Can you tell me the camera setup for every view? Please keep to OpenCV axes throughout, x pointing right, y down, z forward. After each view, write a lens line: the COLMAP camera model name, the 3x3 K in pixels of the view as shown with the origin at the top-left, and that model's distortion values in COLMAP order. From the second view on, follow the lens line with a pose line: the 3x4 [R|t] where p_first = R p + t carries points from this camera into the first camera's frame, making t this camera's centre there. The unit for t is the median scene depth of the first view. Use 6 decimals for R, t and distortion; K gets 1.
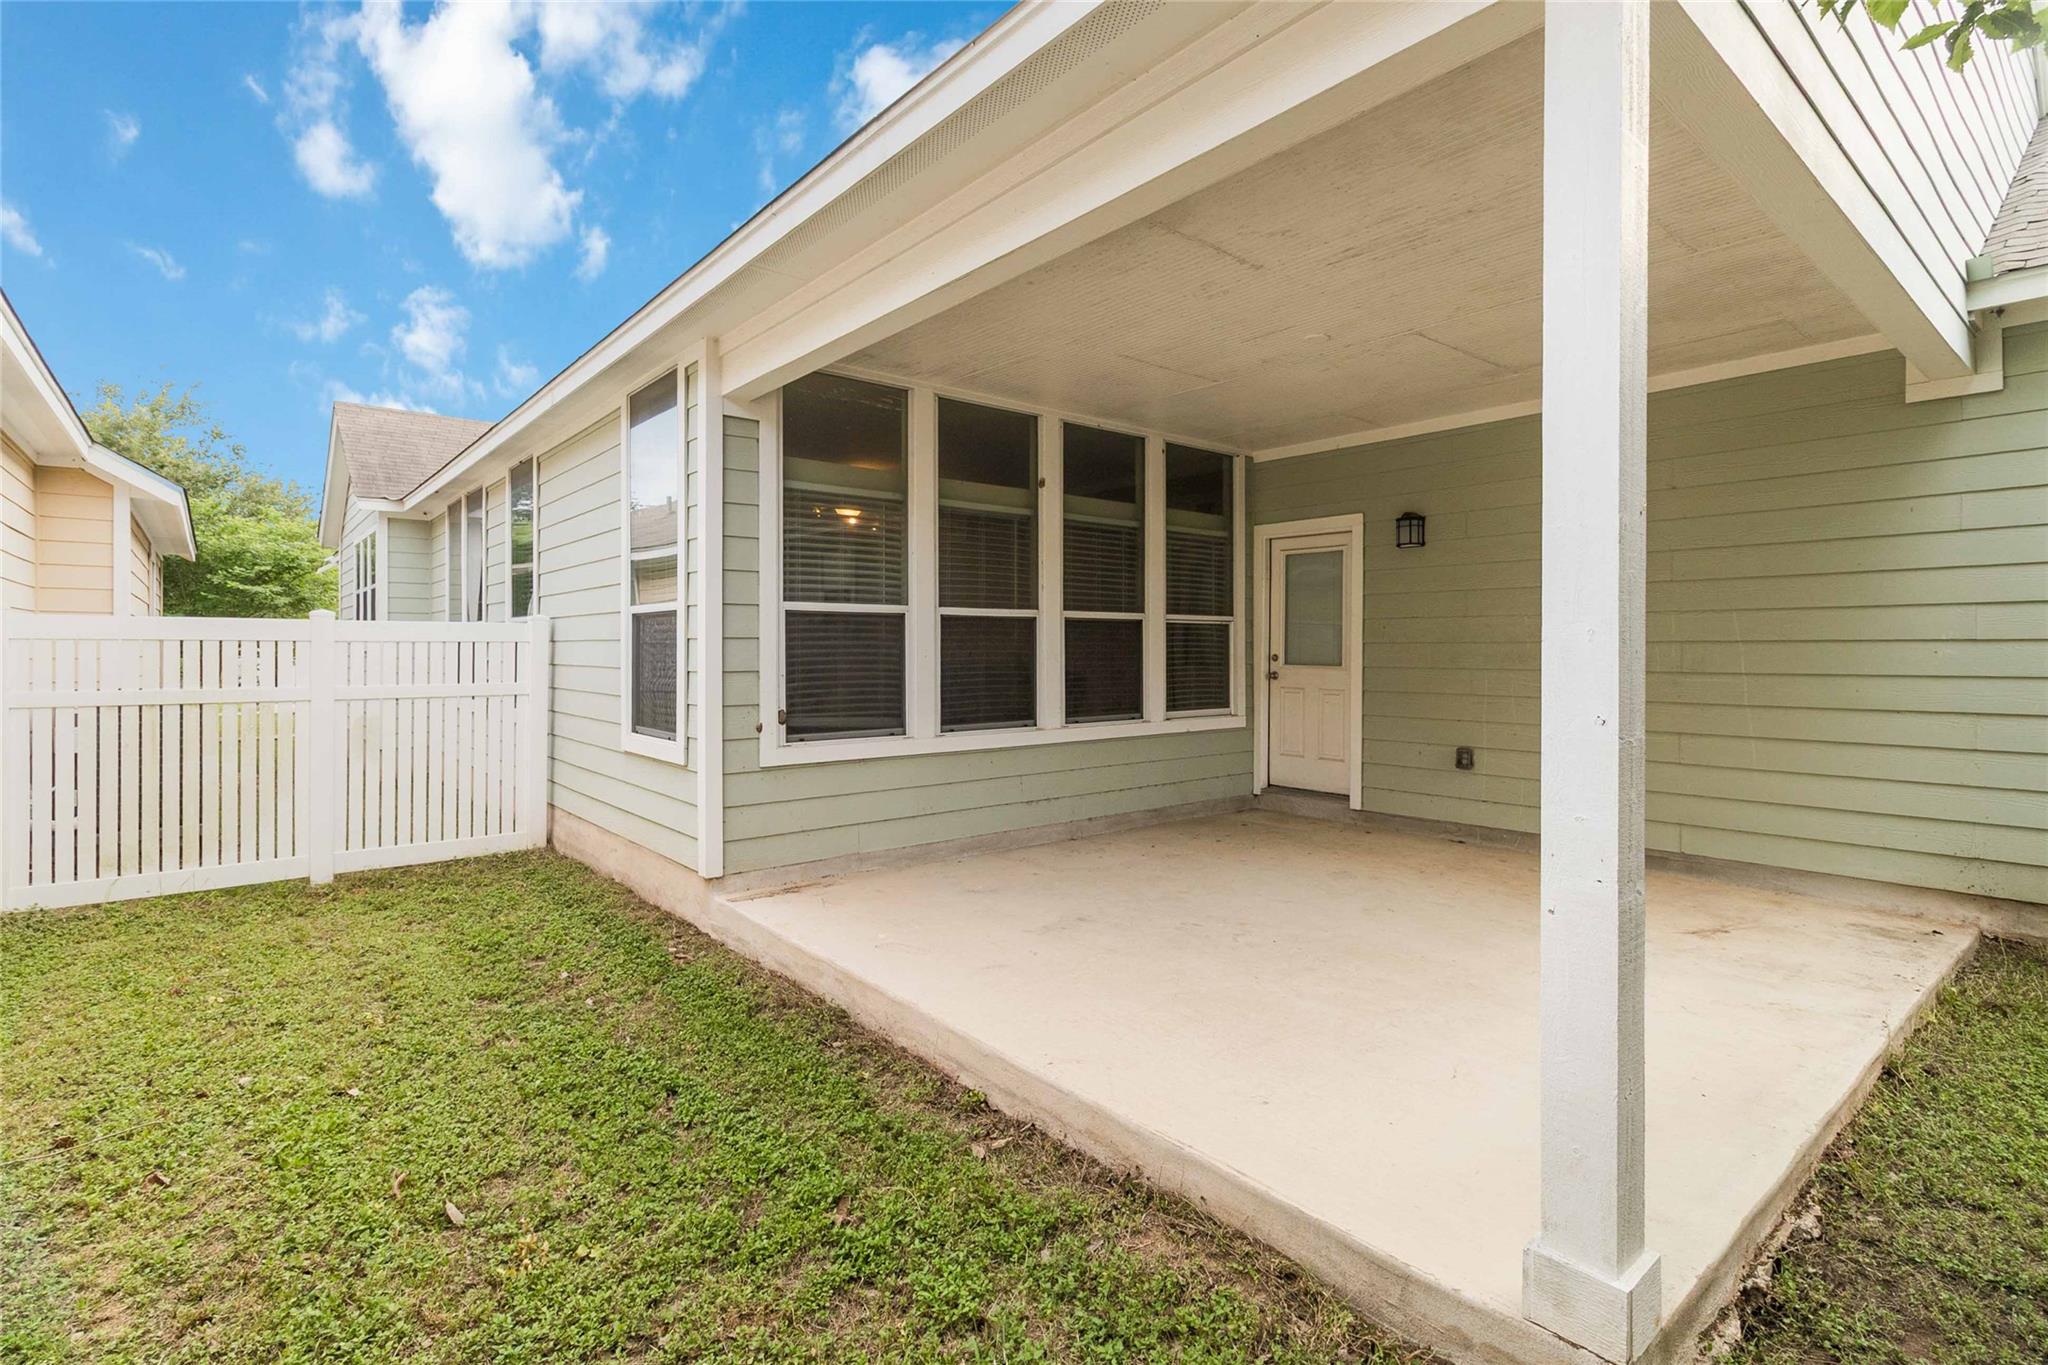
lens RADIAL K [[956.4, 0, 1050.0], [0, 956.4, 673.8], [0, 0, 1]] dist [-0.000692, 0.000466]
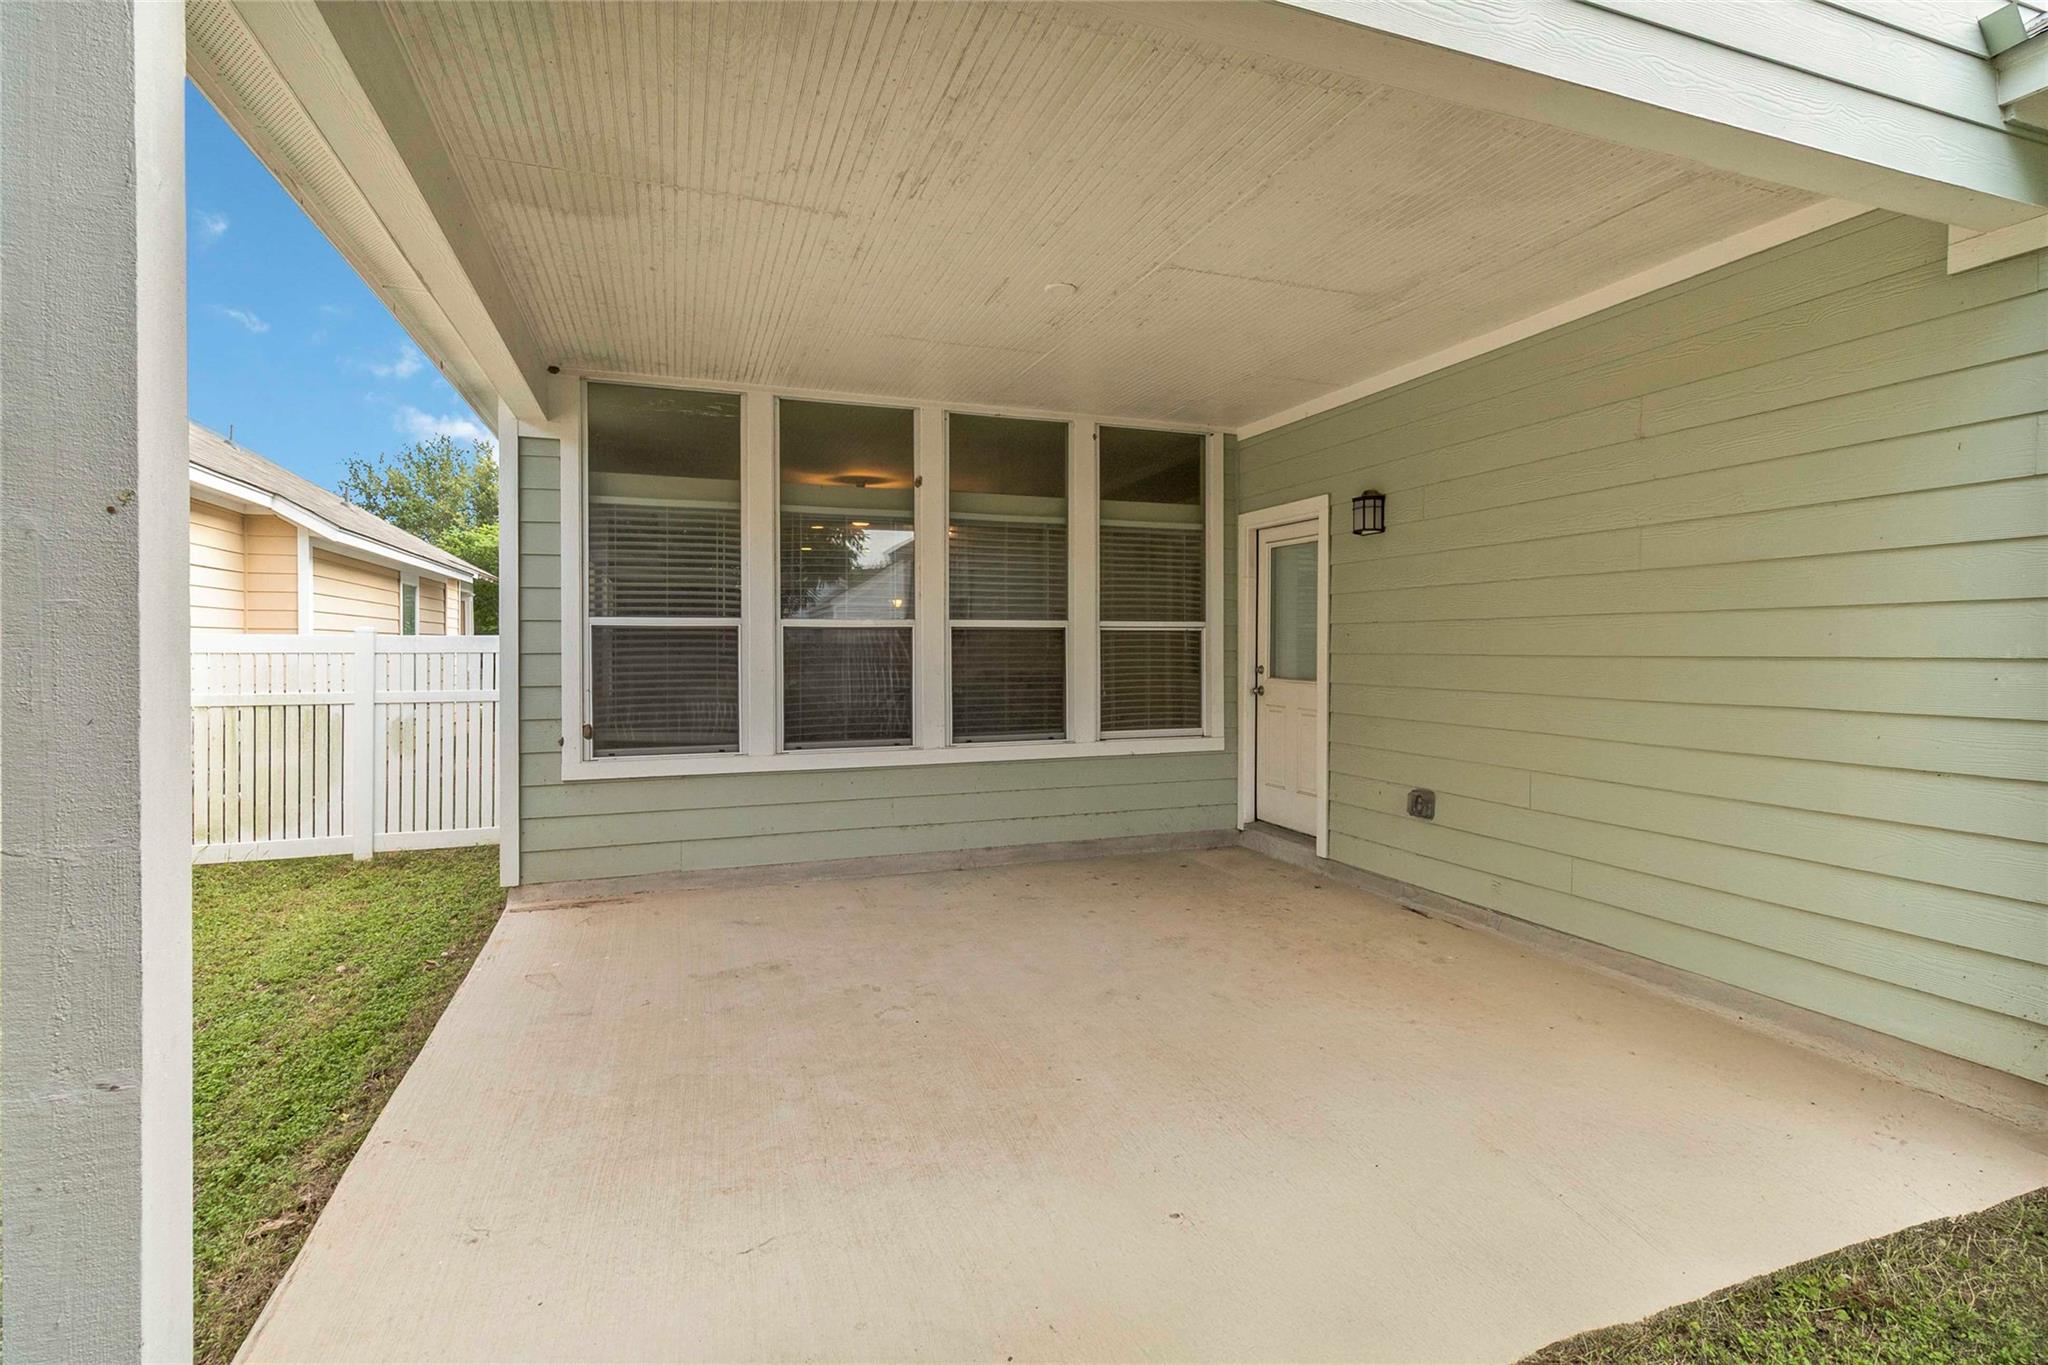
lens RADIAL K [[956.4, 0, 1023.4], [0, 956.4, 673.0], [0, 0, 1]] dist [-0.000692, 0.000466]
pose [[0.943323, 0.006429, -0.331813, 0.348788], [-0.006210, 0.999979, 0.001722, -0.015208], [0.331817, 0.000436, 0.943344, 0.143759]]
